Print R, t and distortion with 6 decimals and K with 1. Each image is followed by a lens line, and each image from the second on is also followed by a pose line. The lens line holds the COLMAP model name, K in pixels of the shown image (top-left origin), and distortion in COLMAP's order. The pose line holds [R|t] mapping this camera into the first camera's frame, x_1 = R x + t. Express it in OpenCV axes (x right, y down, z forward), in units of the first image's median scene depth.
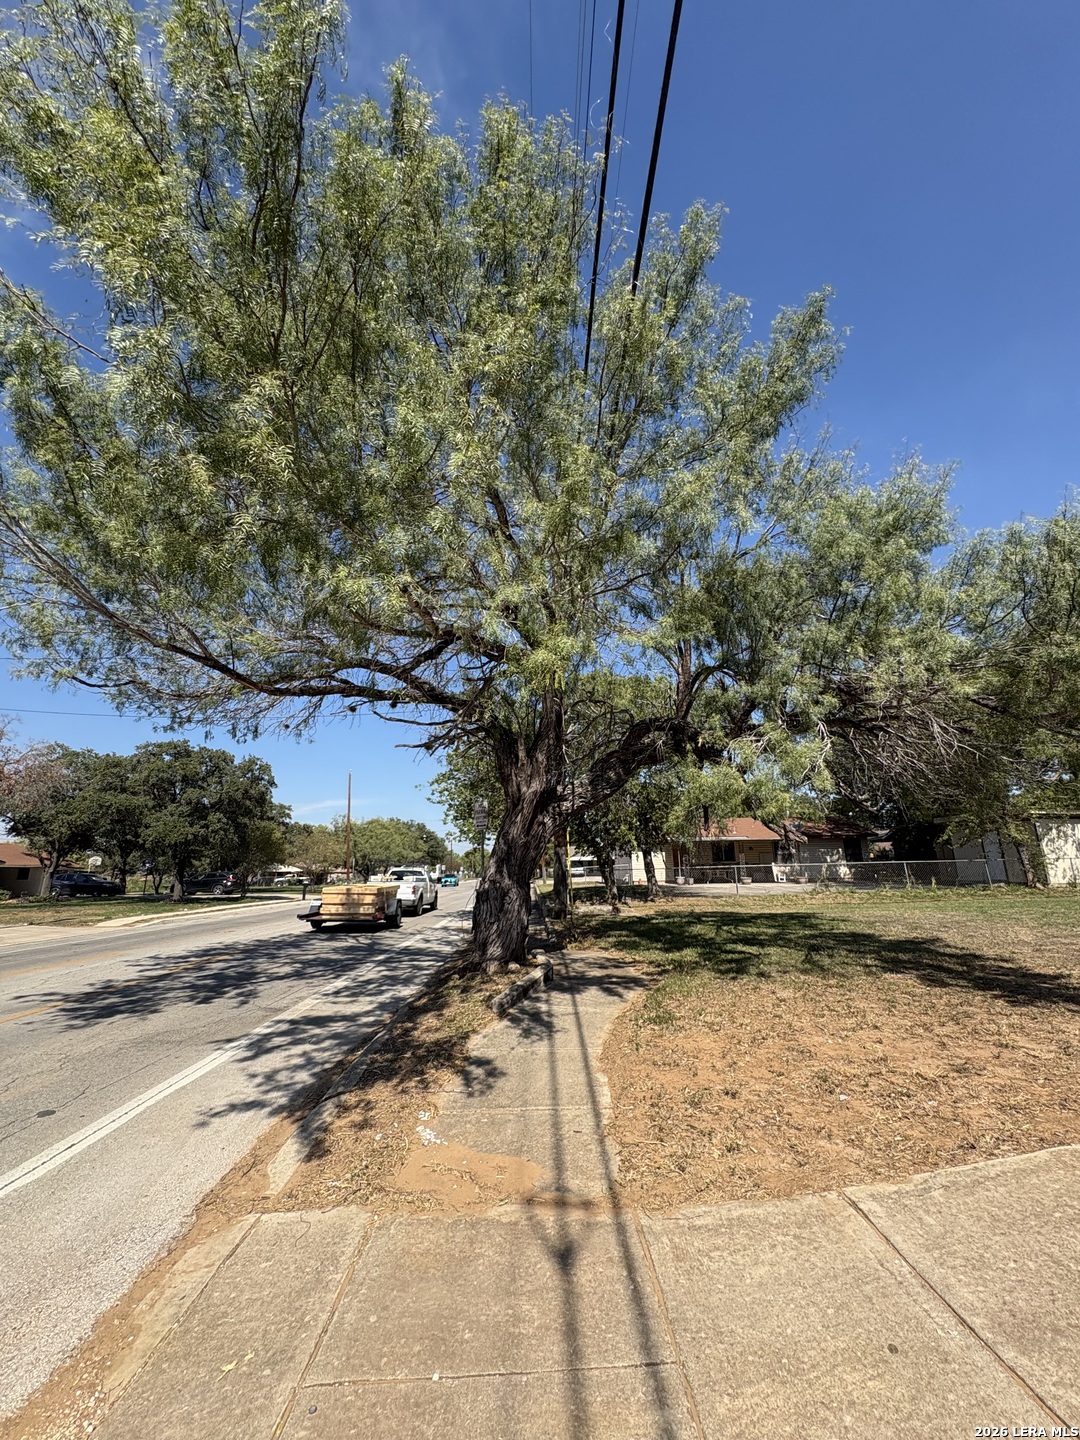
lens RADIAL K [[571.0, 0, 540.0], [0, 571.0, 720.0], [0, 0, 1]] dist [0.001557, 0.000056]
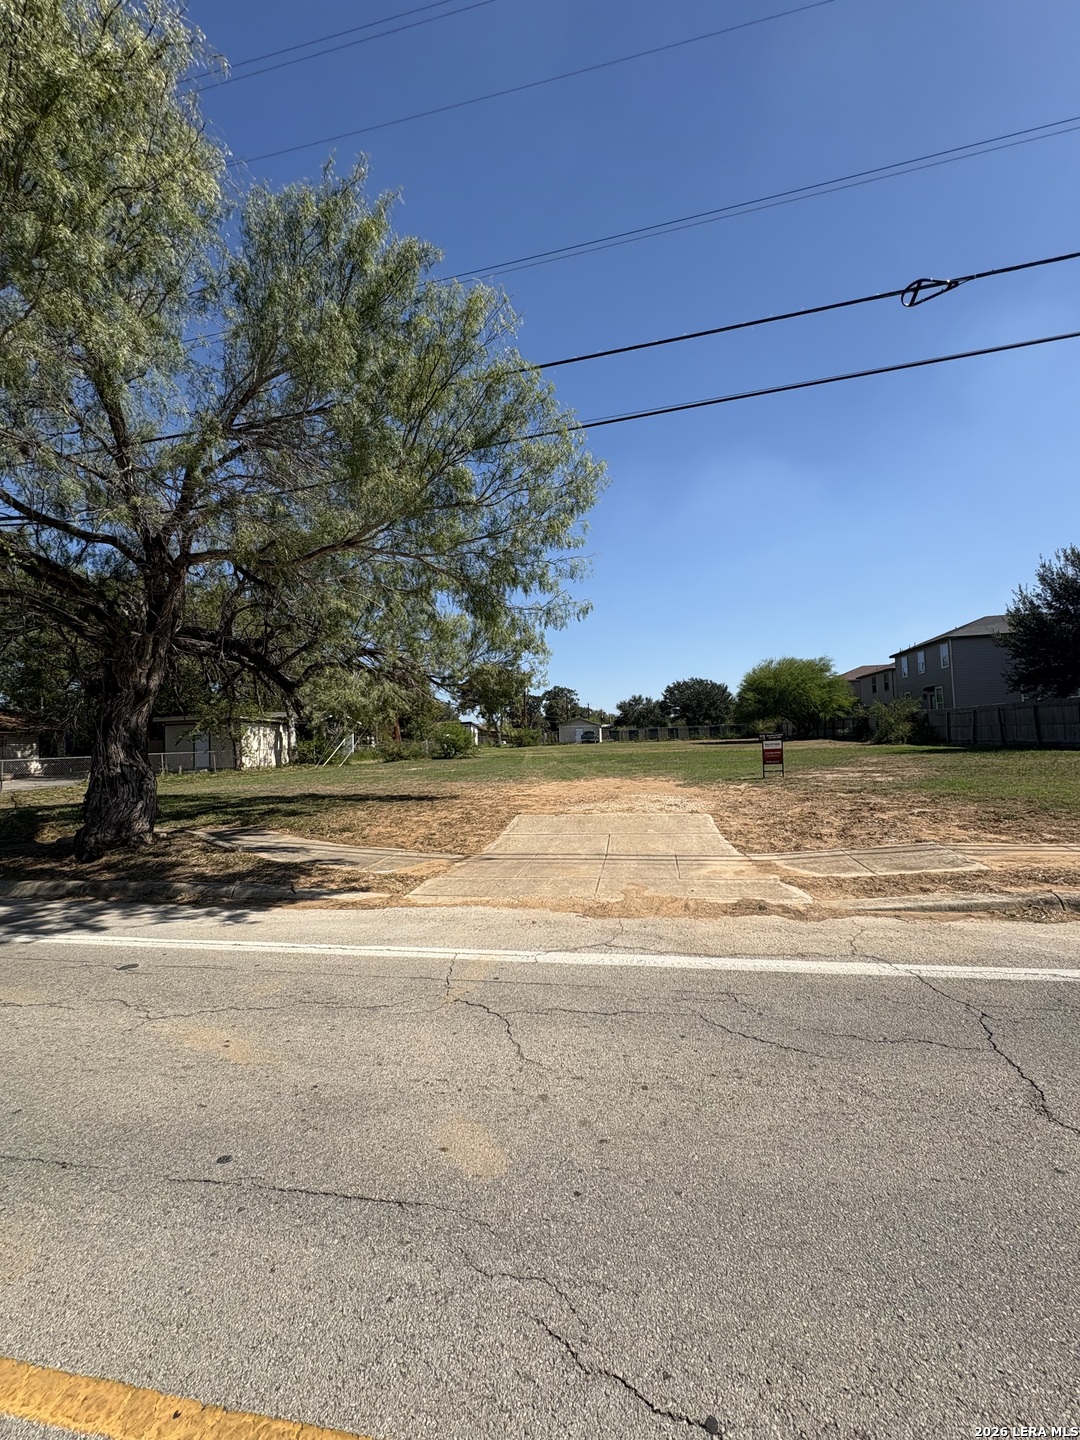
lens RADIAL K [[571.0, 0, 540.0], [0, 571.0, 720.0], [0, 0, 1]] dist [0.001557, 0.000056]
pose [[0.202051, 0.046561, 0.978268, -1.078400], [-0.216330, 0.976319, -0.001788, 0.043047], [-0.955184, -0.211267, 0.207338, 0.083992]]
